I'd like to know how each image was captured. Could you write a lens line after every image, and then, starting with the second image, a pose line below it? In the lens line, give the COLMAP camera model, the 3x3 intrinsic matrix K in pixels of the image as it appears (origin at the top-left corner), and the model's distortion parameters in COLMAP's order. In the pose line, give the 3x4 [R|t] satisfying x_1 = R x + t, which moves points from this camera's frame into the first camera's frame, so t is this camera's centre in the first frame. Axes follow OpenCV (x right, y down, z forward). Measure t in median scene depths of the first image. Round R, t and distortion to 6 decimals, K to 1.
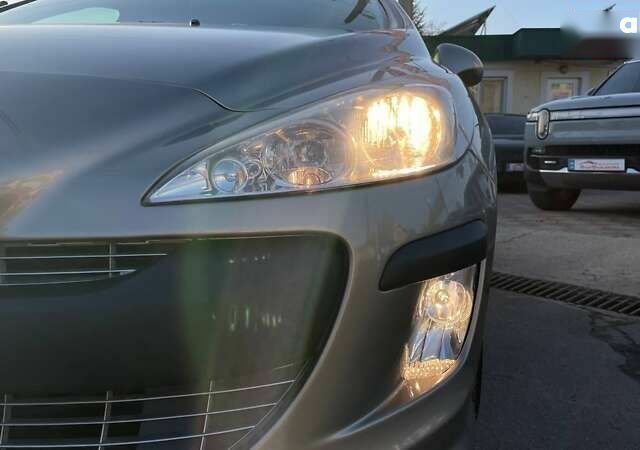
lens RADIAL K [[665.9, 0, 320.0], [0, 665.9, 225.0], [0, 0, 1]] dist [0.301488, -0.571521]
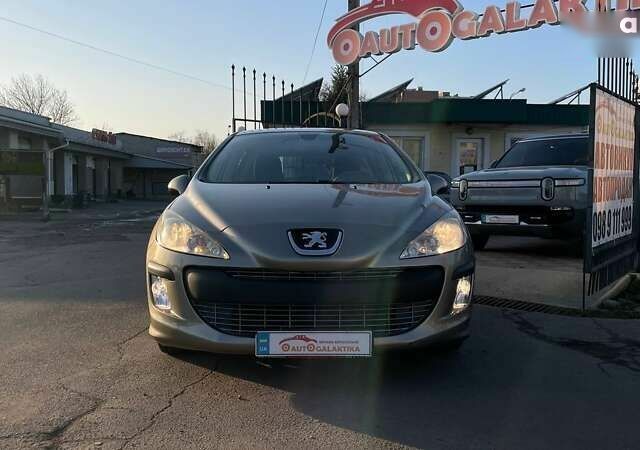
lens RADIAL K [[665.9, 0, 320.0], [0, 665.9, 225.0], [0, 0, 1]] dist [0.301488, -0.571521]
pose [[0.992314, -0.019249, 0.122243, -0.158696], [0.026382, 0.998025, -0.057005, -0.003090], [-0.120904, 0.059792, 0.990862, -0.389323]]
